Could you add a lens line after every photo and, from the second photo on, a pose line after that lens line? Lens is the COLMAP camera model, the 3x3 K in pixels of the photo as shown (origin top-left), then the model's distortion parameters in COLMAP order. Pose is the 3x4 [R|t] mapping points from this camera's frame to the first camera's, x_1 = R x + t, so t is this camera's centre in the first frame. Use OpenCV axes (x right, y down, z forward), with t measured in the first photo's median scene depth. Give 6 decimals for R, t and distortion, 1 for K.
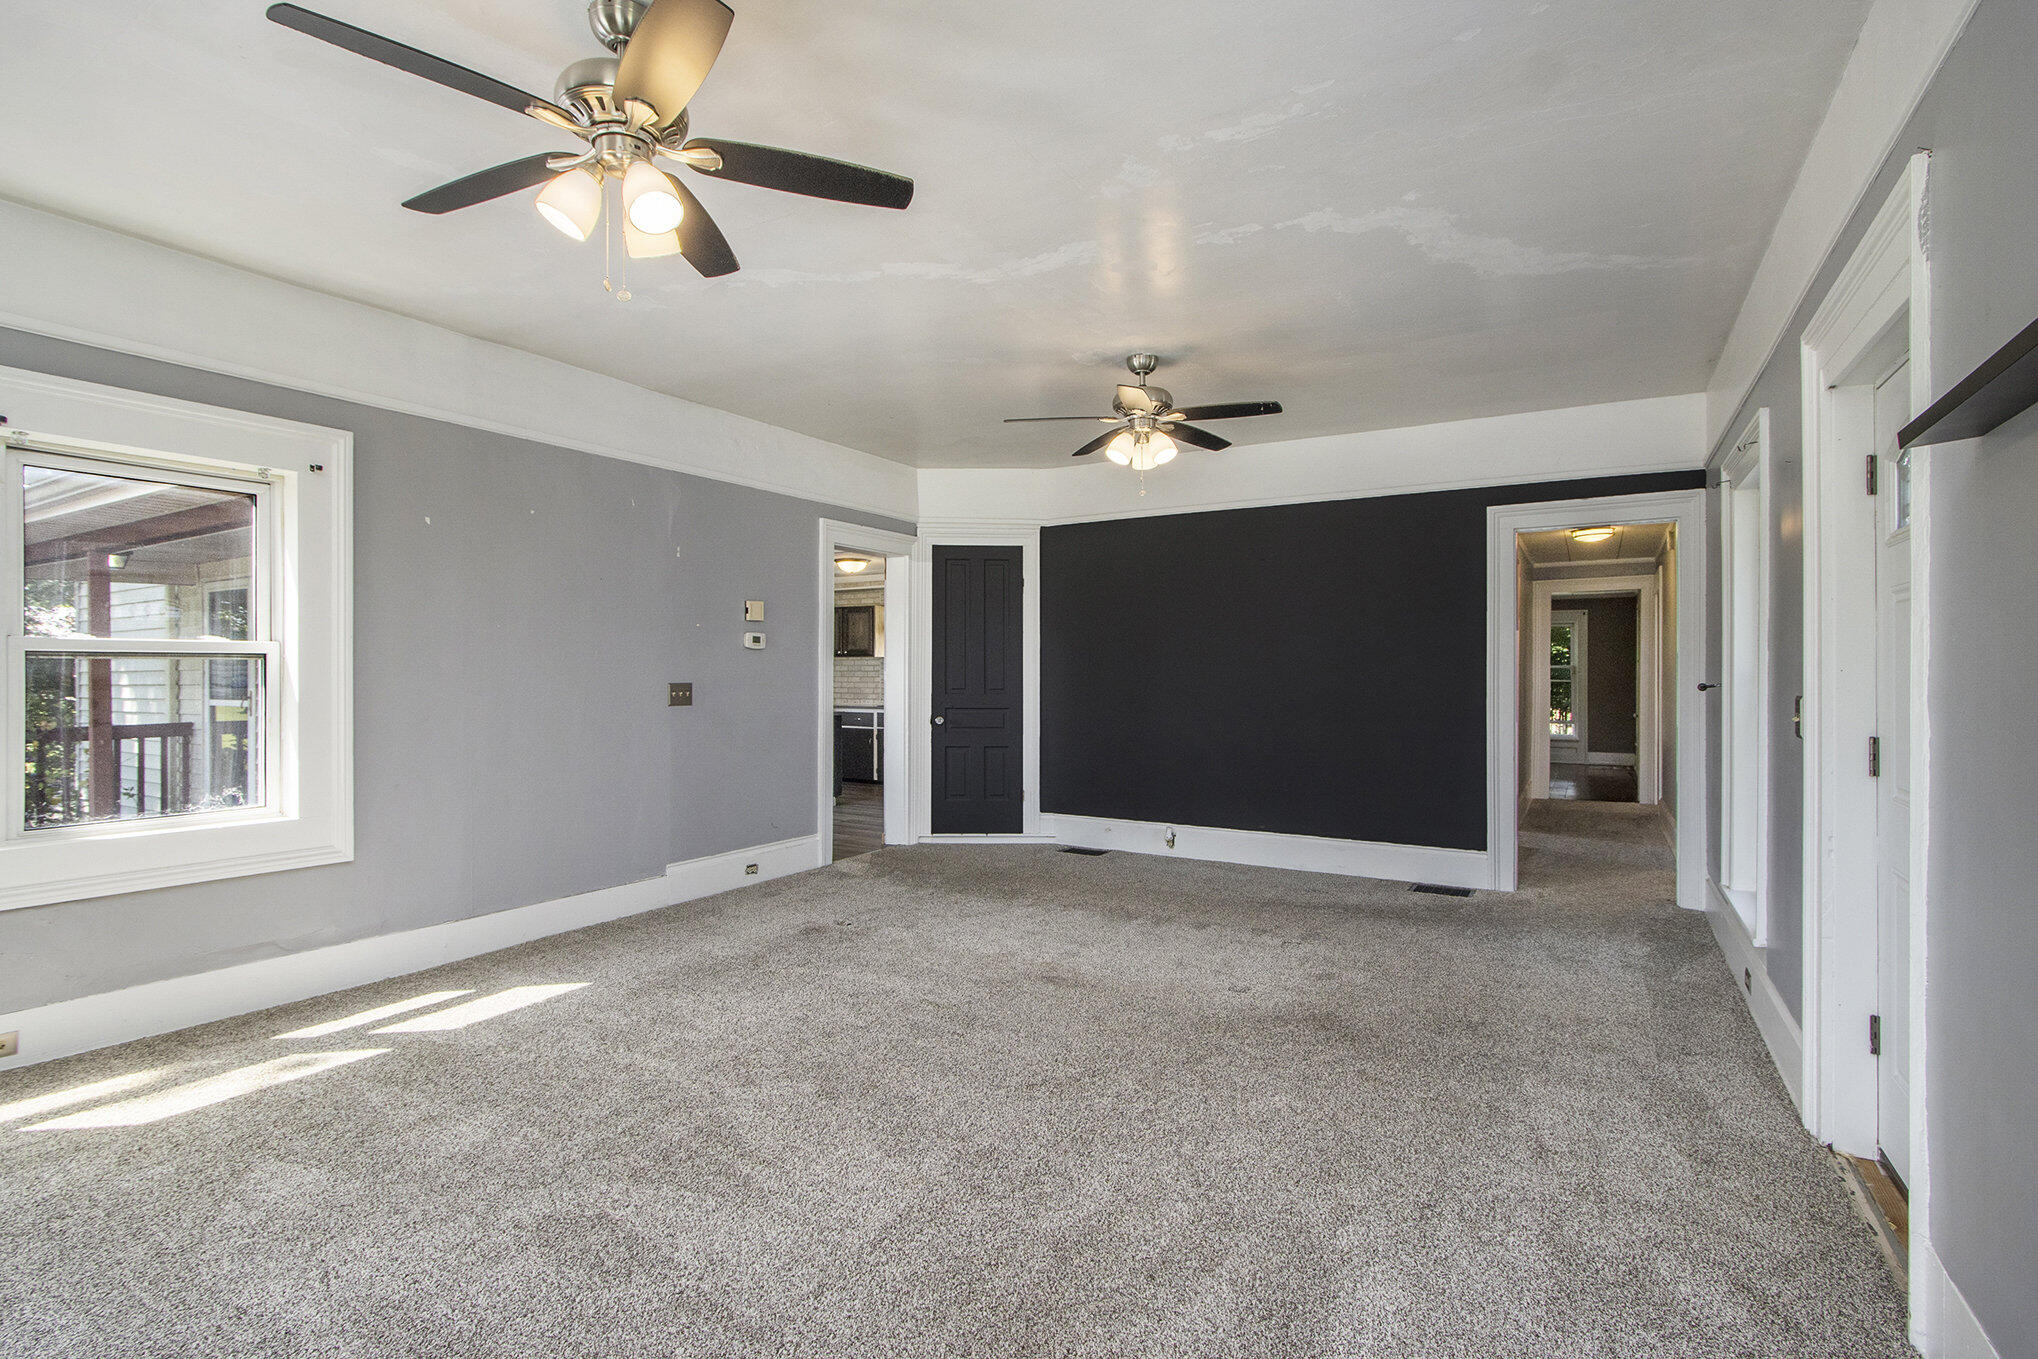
lens RADIAL K [[962.5, 0, 1019.0], [0, 962.5, 679.5], [0, 0, 1]] dist [-0.026363, 0.000173]
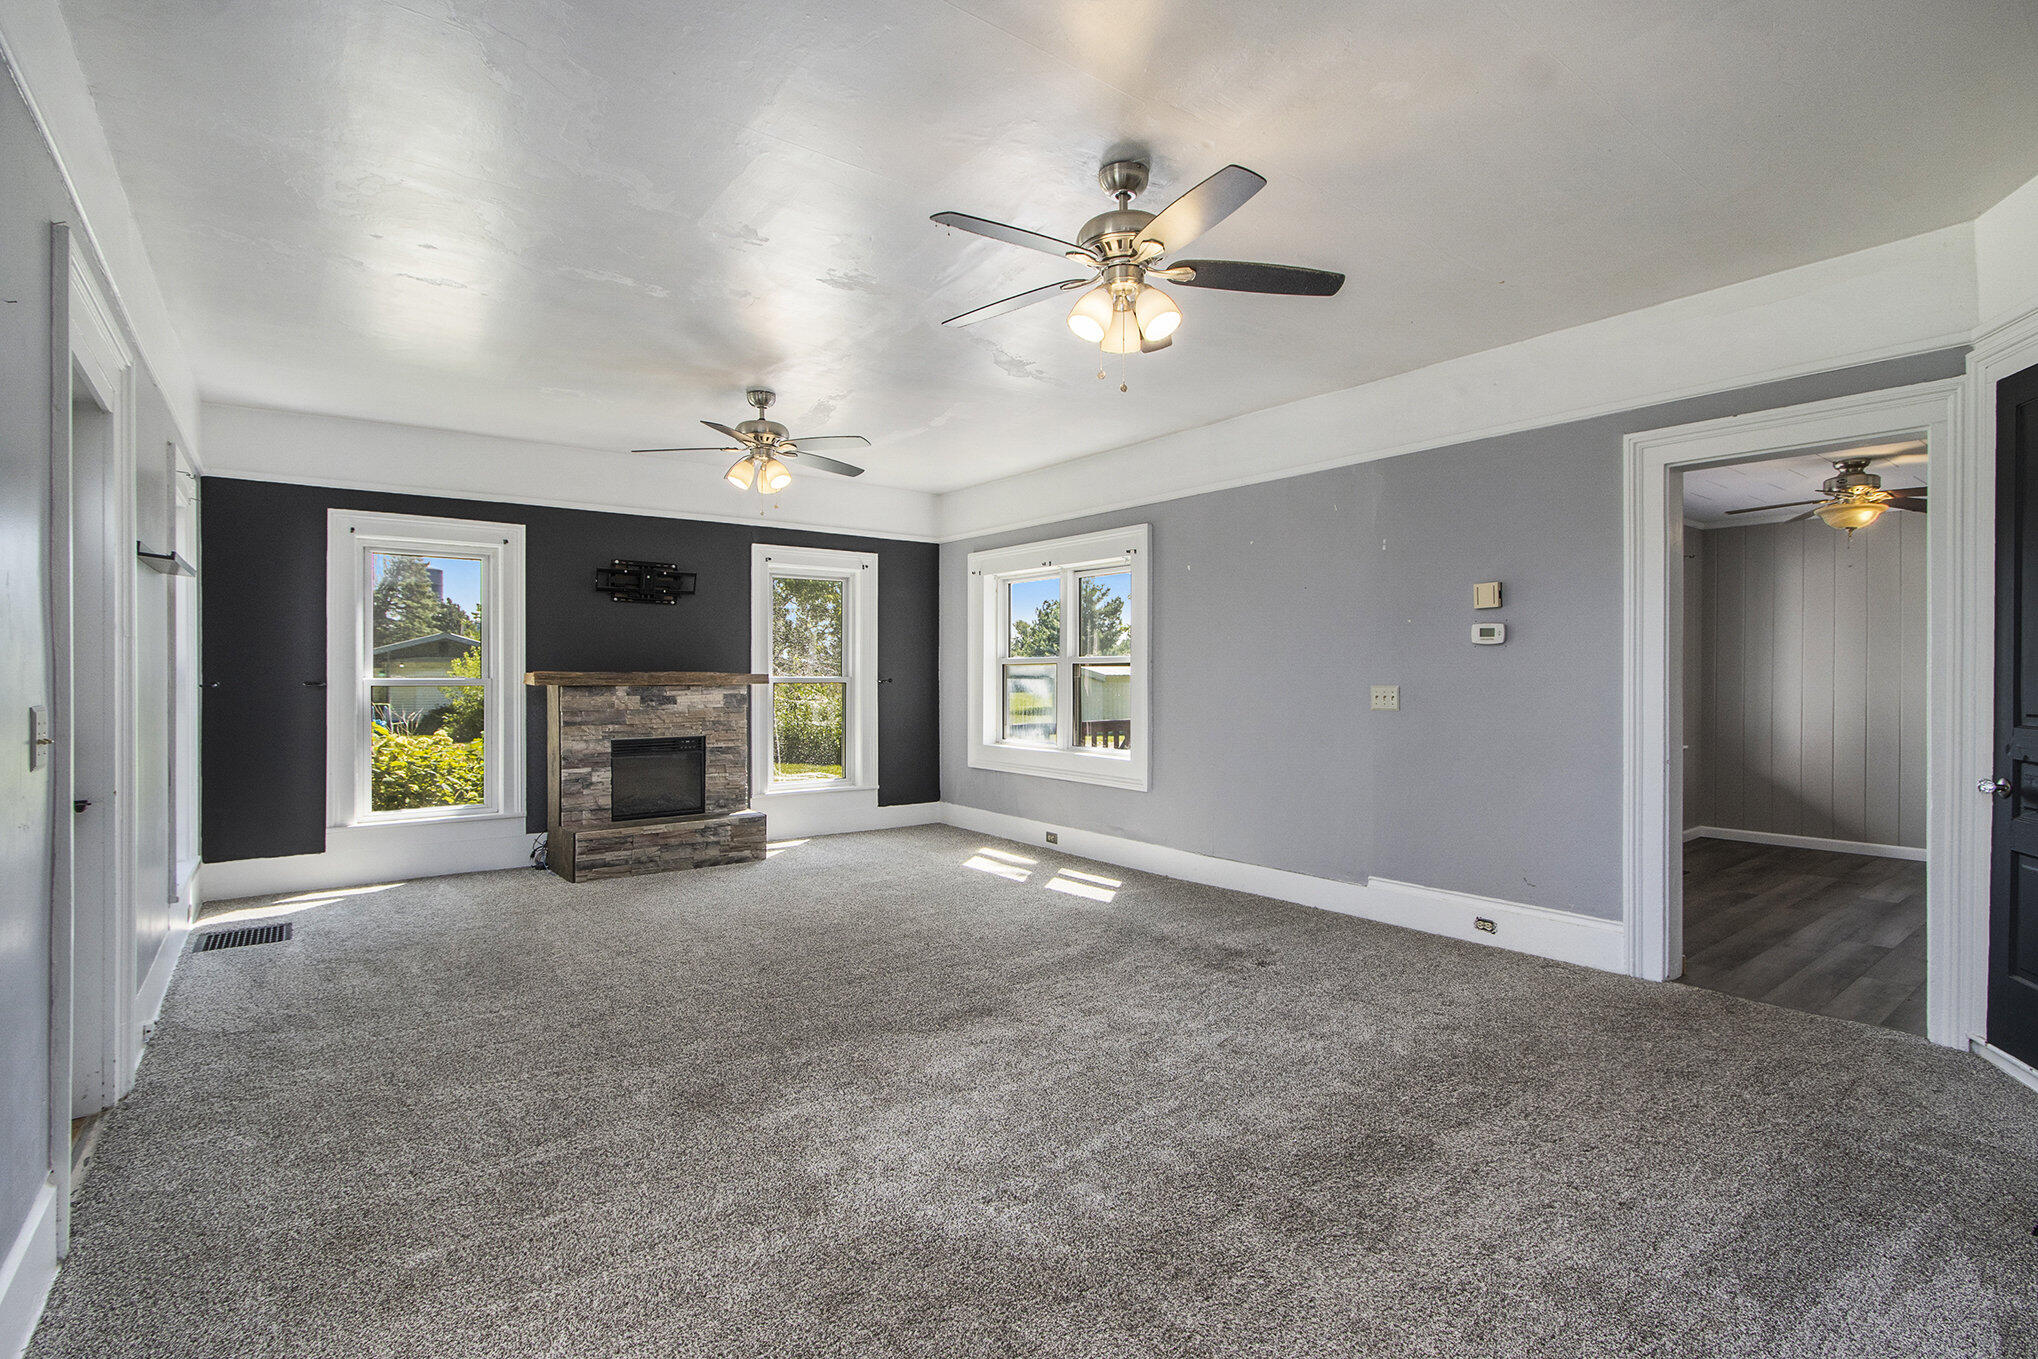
lens RADIAL K [[962.5, 0, 1019.0], [0, 962.5, 679.5], [0, 0, 1]] dist [-0.026363, 0.000173]
pose [[-0.369606, 0.007363, -0.929159, 0.591912], [-0.004428, 0.999943, 0.009686, -0.008970], [0.929178, 0.007694, -0.369553, 0.942218]]
